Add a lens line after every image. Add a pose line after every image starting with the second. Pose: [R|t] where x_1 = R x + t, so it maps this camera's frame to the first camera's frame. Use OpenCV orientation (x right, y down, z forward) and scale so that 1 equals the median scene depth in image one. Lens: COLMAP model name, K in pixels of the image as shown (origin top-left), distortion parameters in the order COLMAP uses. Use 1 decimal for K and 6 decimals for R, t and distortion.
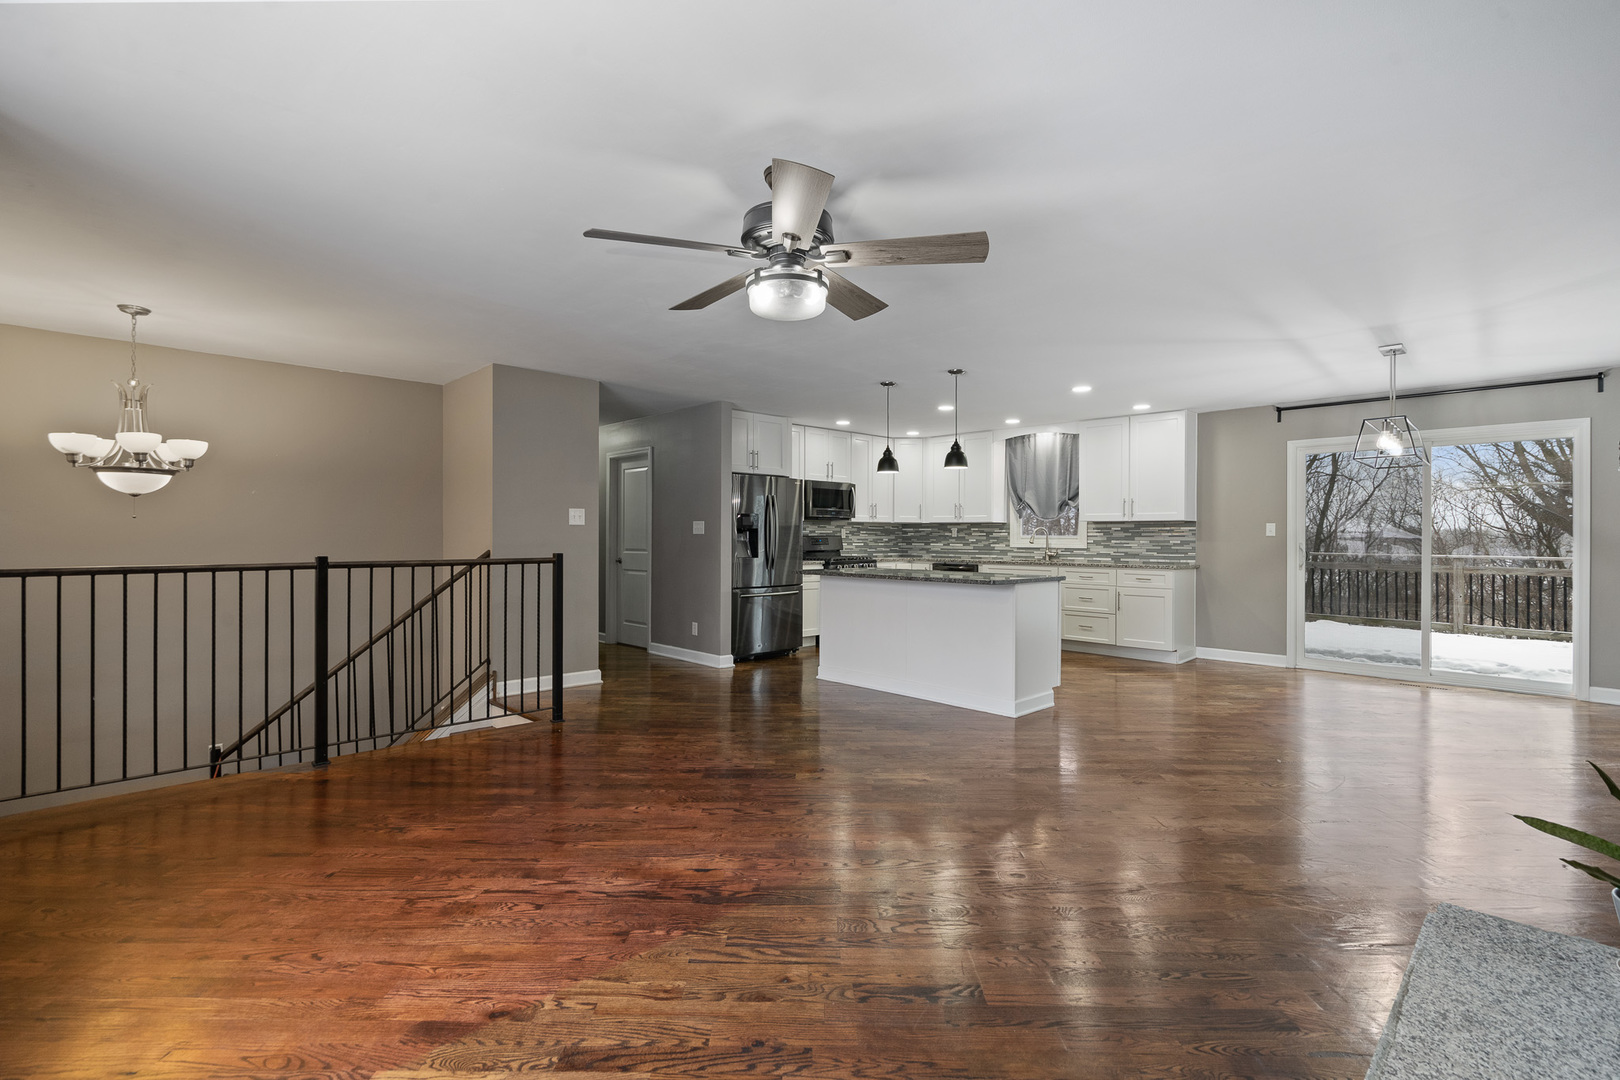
lens RADIAL K [[731.6, 0, 810.0], [0, 731.6, 540.0], [0, 0, 1]] dist [-0.002006, 0.000617]
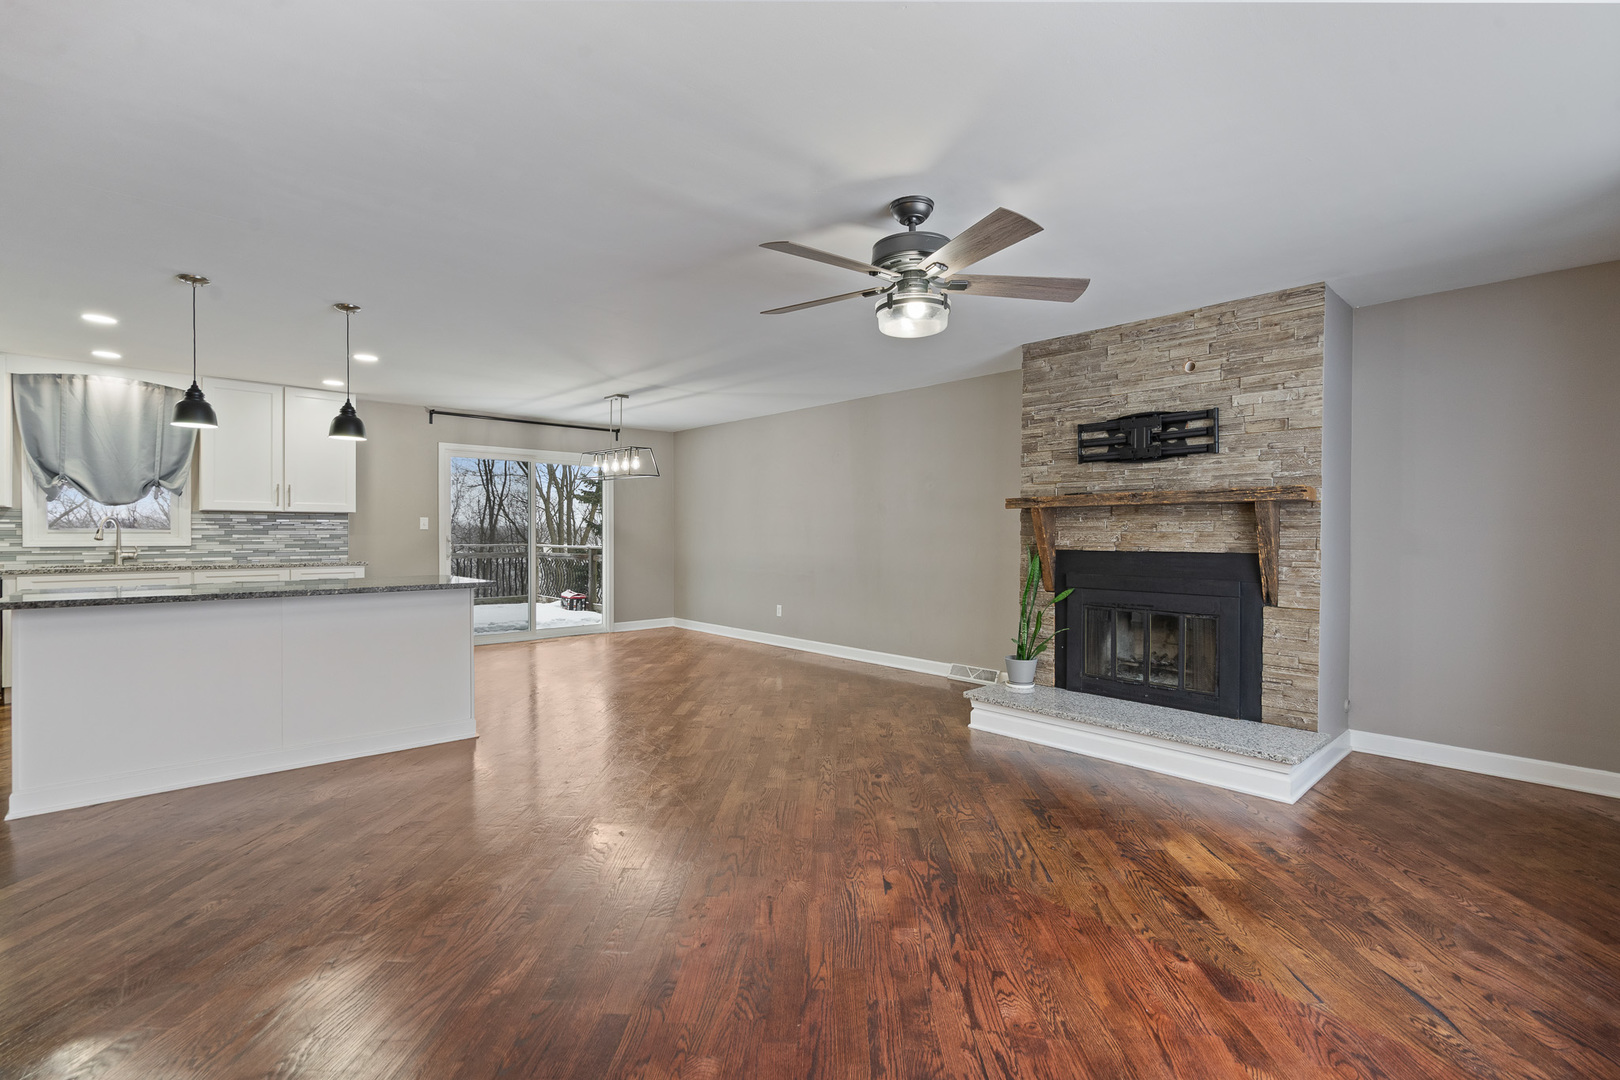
lens RADIAL K [[731.6, 0, 810.0], [0, 731.6, 540.0], [0, 0, 1]] dist [-0.002006, 0.000617]
pose [[0.034526, -0.015051, 0.999290, -0.419684], [0.002854, 0.999884, 0.014961, -0.004475], [-0.999400, 0.002336, 0.034565, 0.409902]]
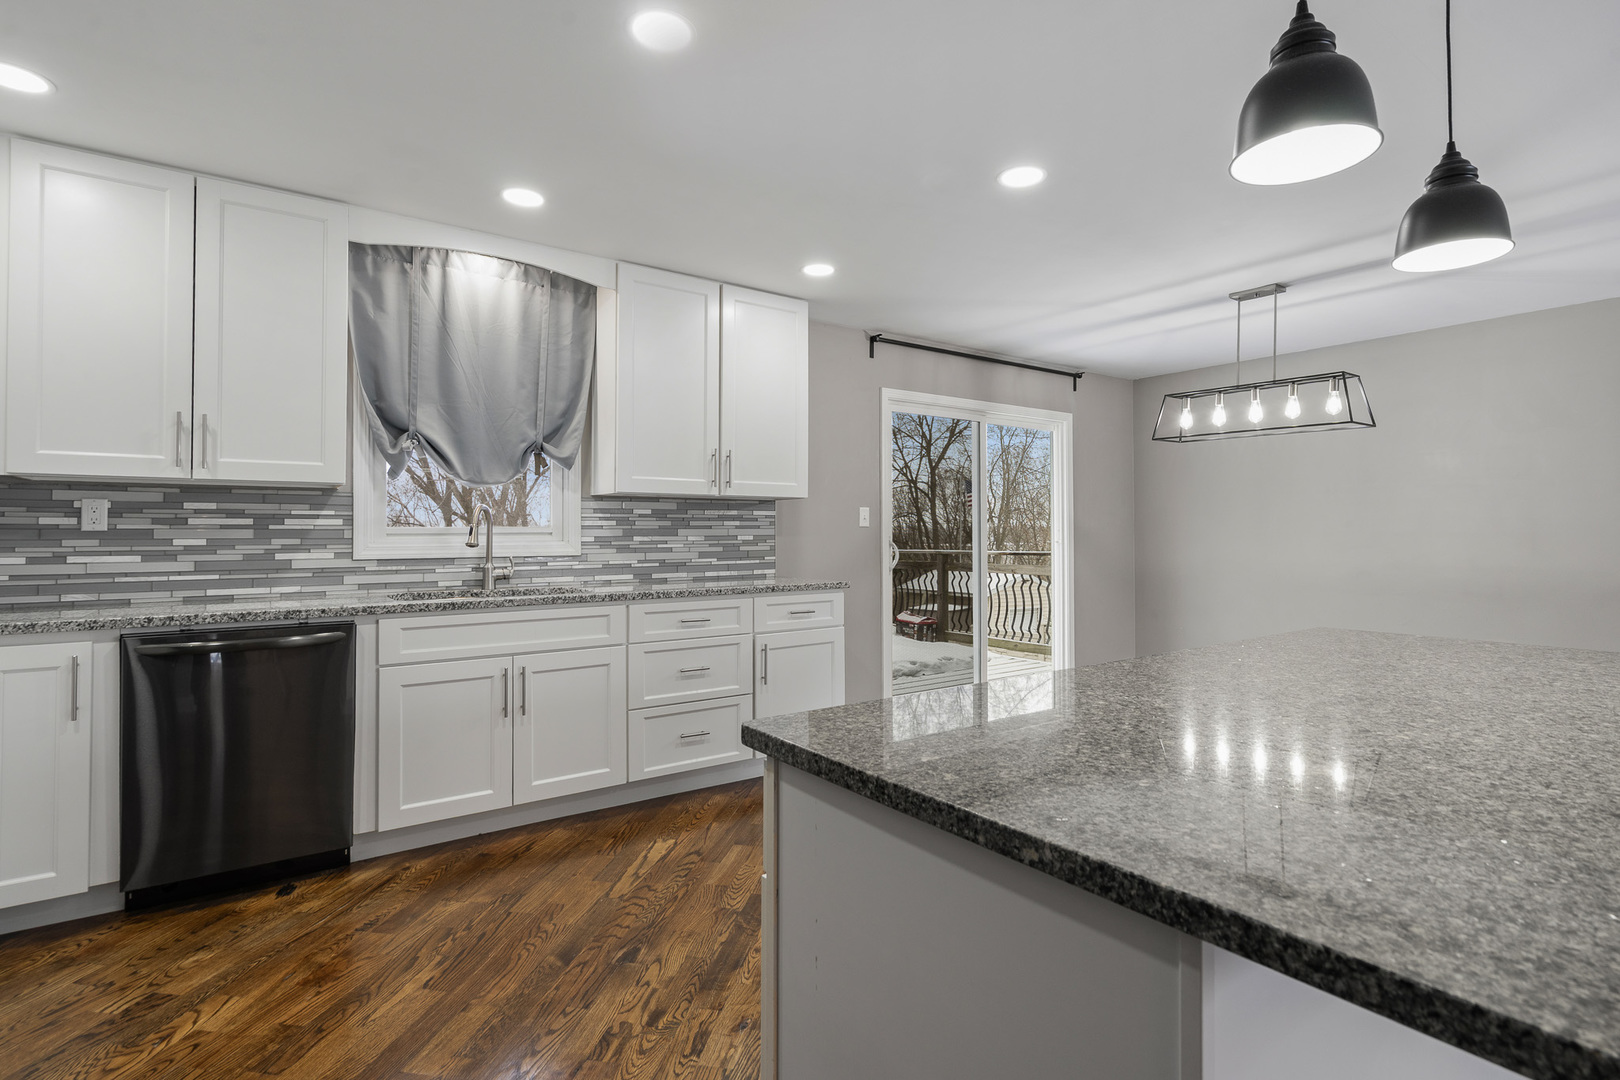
lens RADIAL K [[779.9, 0, 814.9], [0, 779.9, 522.2], [0, 0, 1]] dist [-0.001063, 0.000100]
pose [[0.158318, 0.007940, 0.987356, -0.074800], [0.008618, 0.999918, -0.009423, -0.003257], [-0.987351, 0.010001, 0.158236, 0.948667]]
